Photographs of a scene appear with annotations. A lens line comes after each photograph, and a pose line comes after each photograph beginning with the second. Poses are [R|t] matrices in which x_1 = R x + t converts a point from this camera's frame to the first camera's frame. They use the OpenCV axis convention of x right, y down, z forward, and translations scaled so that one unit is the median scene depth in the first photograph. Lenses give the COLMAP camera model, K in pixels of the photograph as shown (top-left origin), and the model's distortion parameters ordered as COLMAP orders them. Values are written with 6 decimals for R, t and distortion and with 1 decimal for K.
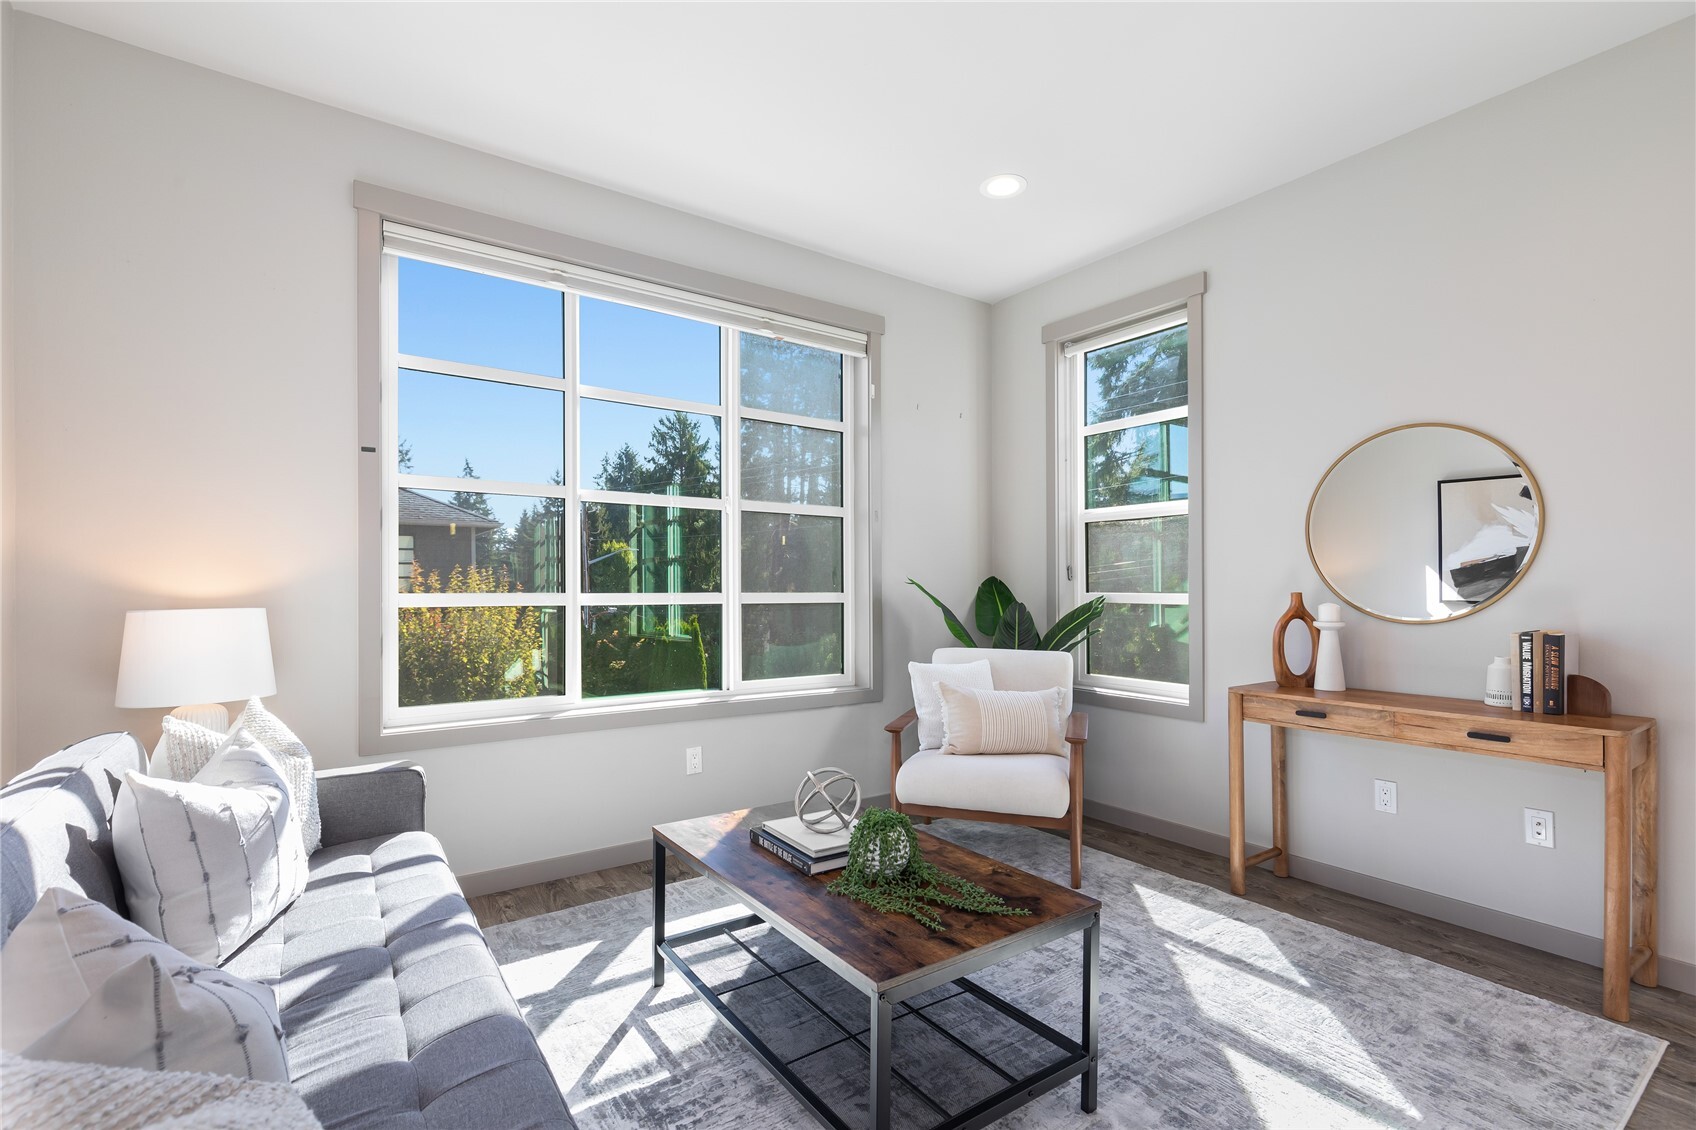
lens RADIAL K [[767.8, 0, 846.0], [0, 767.8, 590.8], [0, 0, 1]] dist [-0.000932, -0.000834]
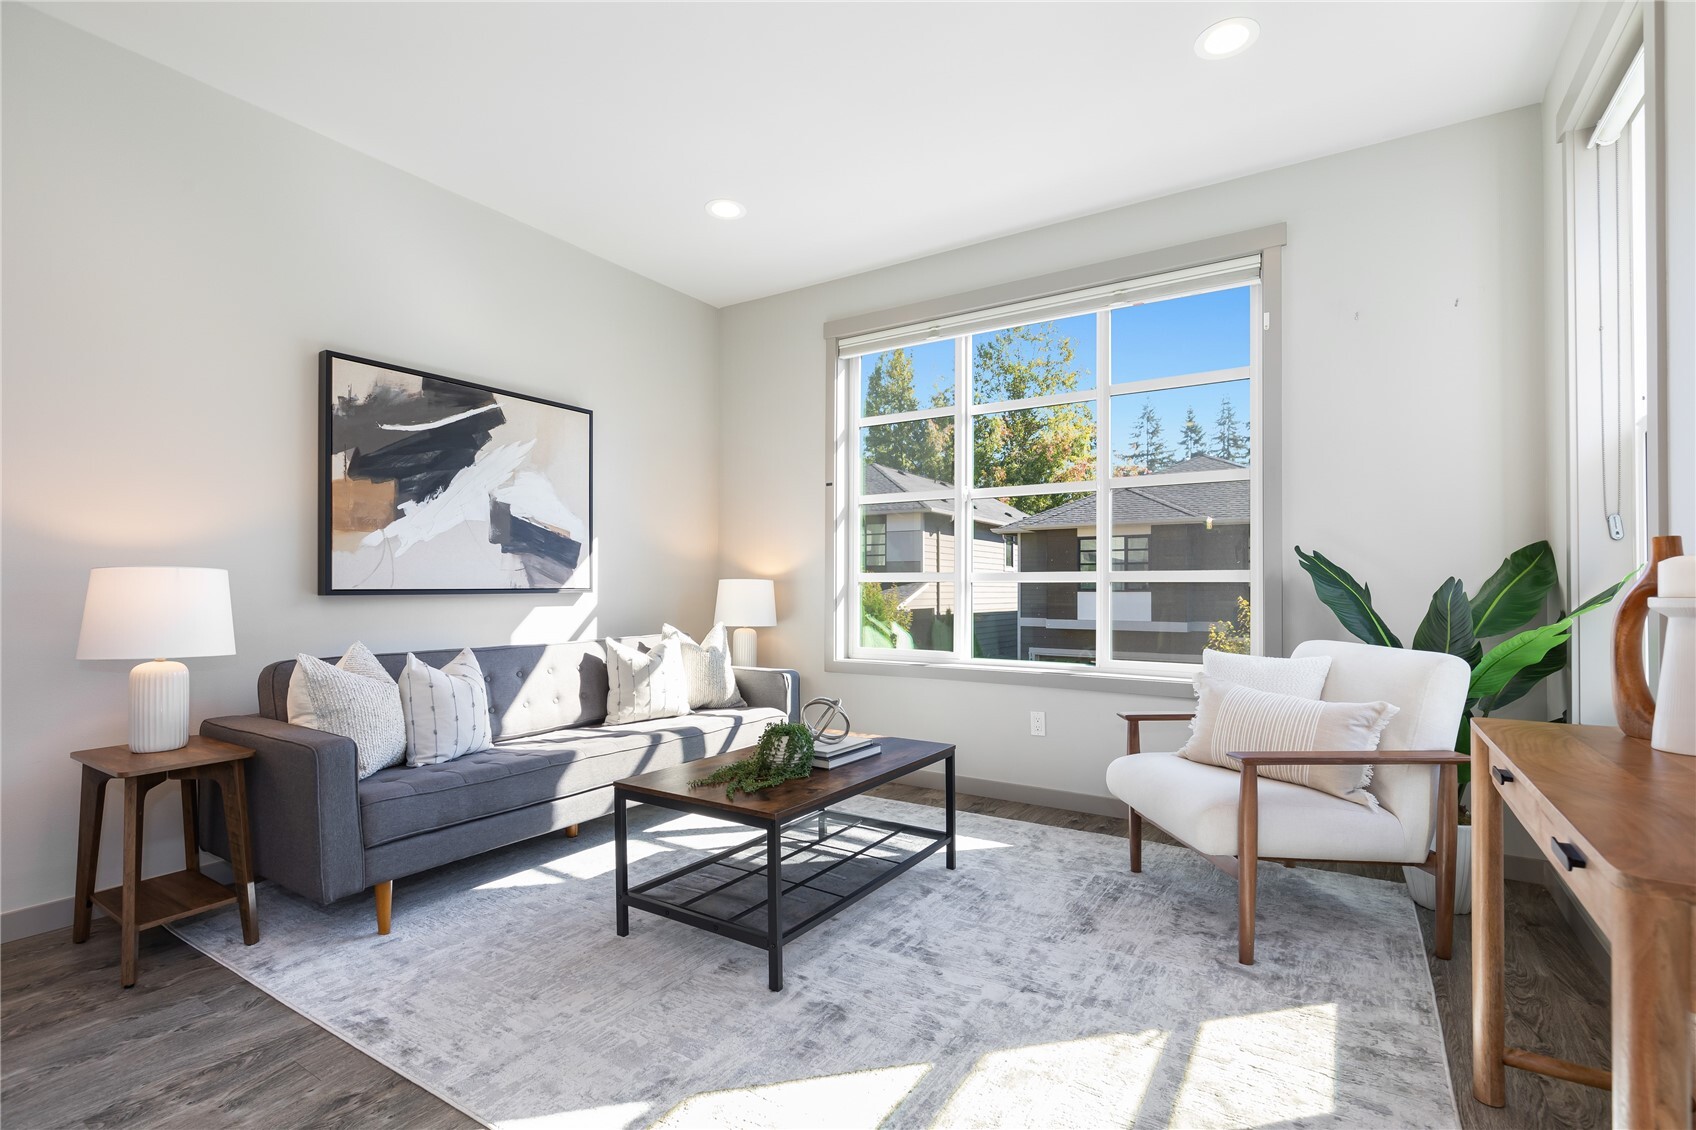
lens RADIAL K [[783.0, 0, 847.4], [0, 783.0, 582.1], [0, 0, 1]] dist [-0.004069, 0.000019]
pose [[0.378333, -0.007683, -0.925638, 0.736420], [-0.004156, 0.999941, -0.009999, 0.031457], [0.925660, 0.007630, 0.378279, 0.323151]]
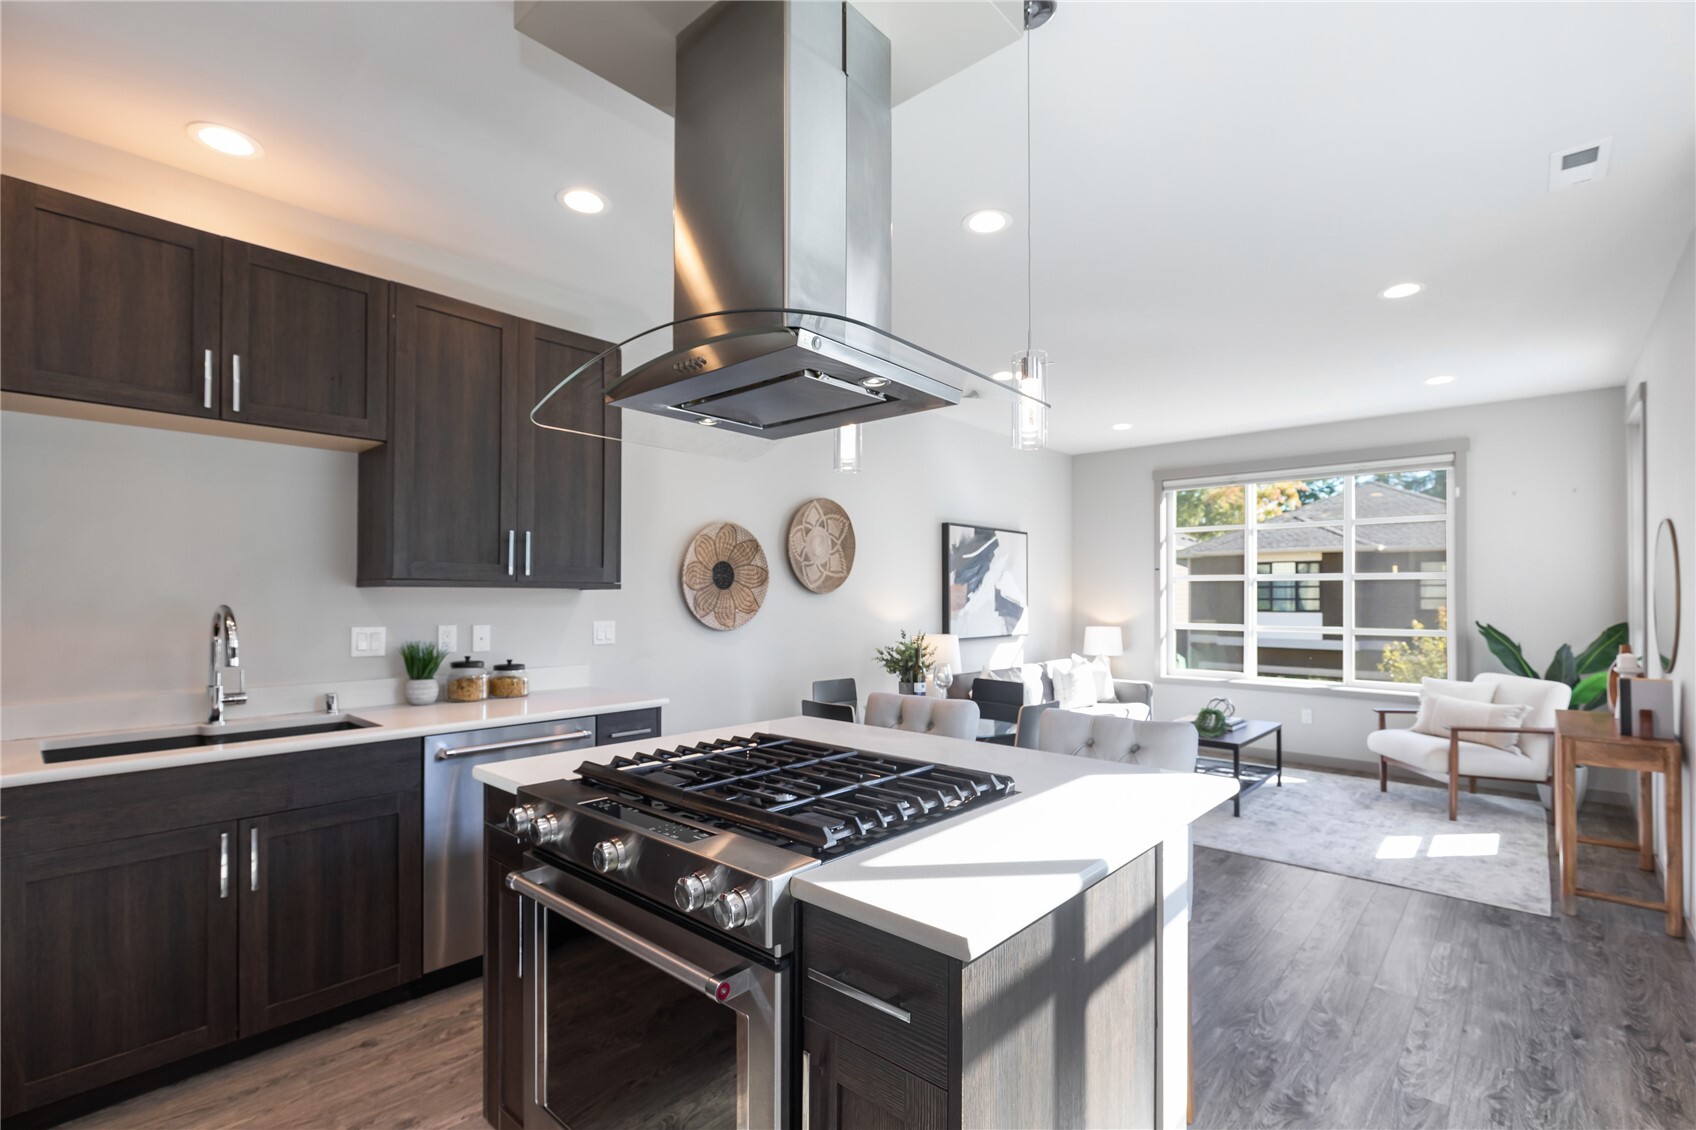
lens RADIAL K [[767.8, 0, 842.3], [0, 767.8, 586.2], [0, 0, 1]] dist [-0.000932, -0.000834]
pose [[0.222689, -0.012636, -0.974808, 1.383998], [-0.007110, 0.999868, -0.014585, -0.061967], [0.974864, 0.010179, 0.222570, -0.529662]]
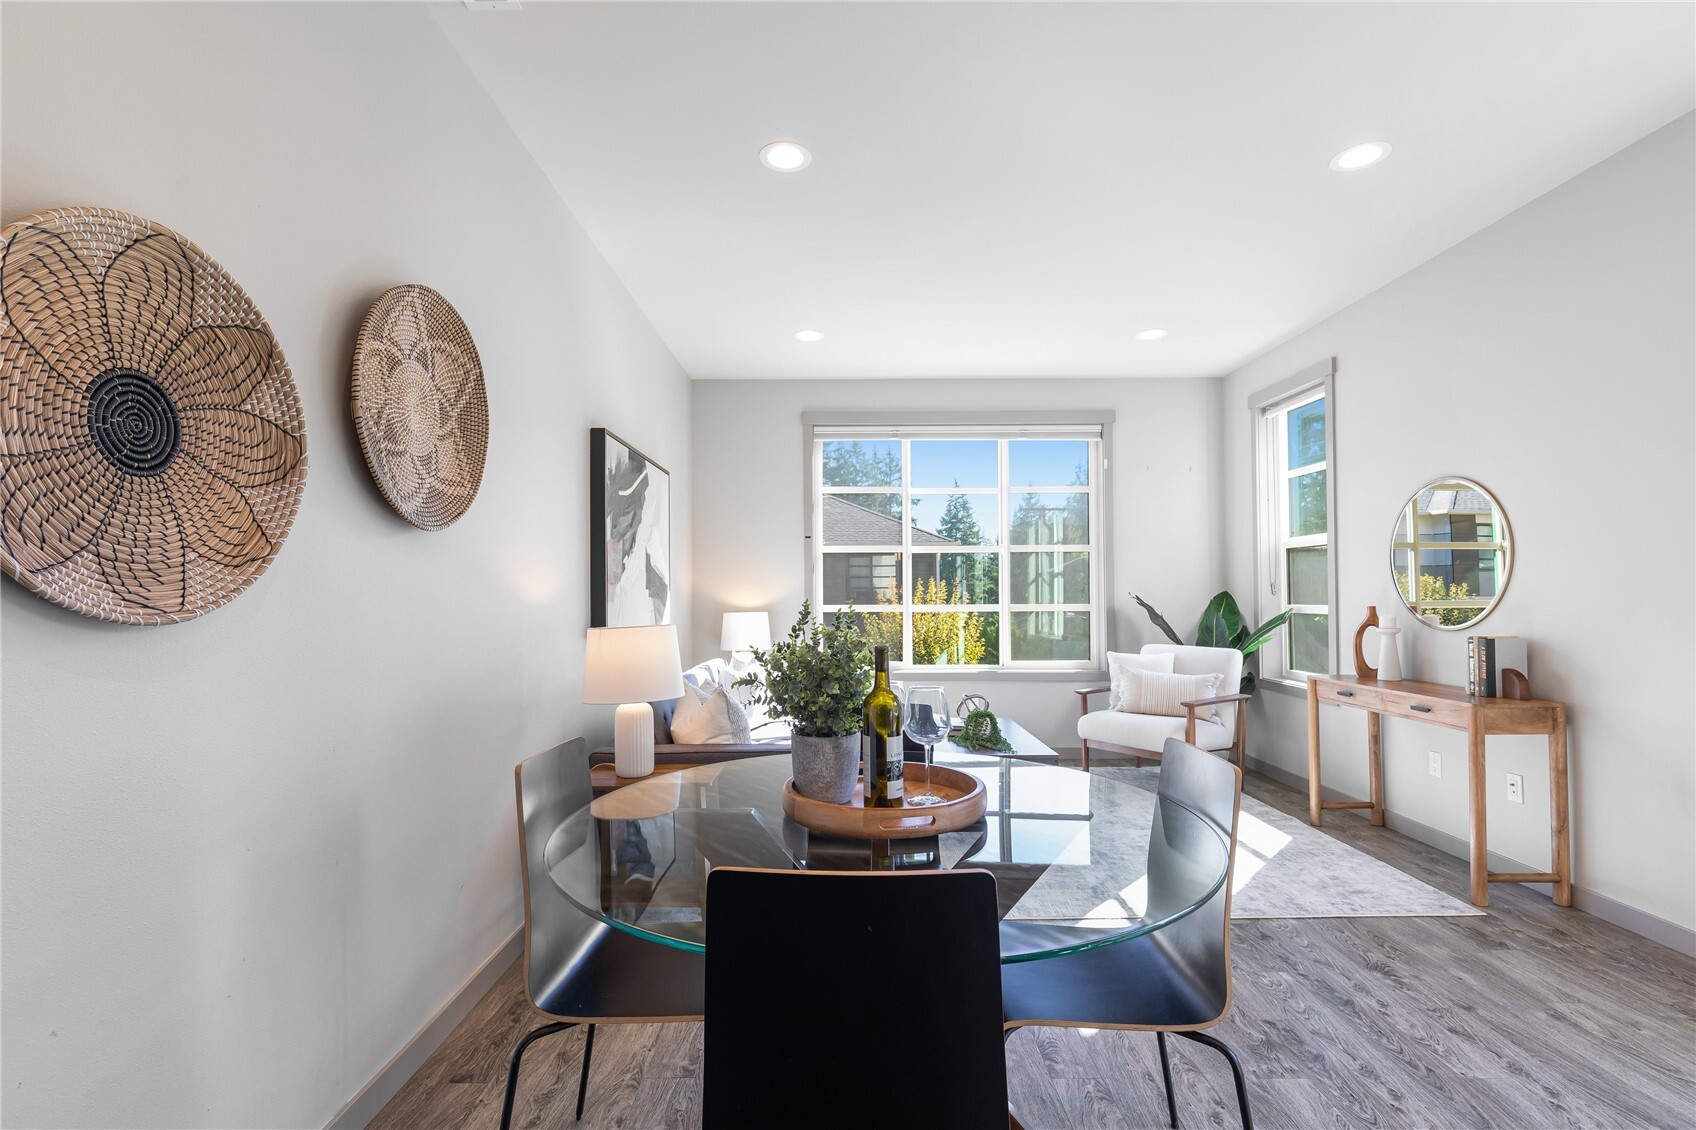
lens RADIAL K [[767.8, 0, 833.7], [0, 767.8, 588.6], [0, 0, 1]] dist [-0.000932, -0.000834]
pose [[0.813795, -0.010133, -0.581063, 0.527654], [0.004379, 0.999927, -0.011304, -0.015097], [0.581135, 0.006655, 0.813780, -0.537964]]
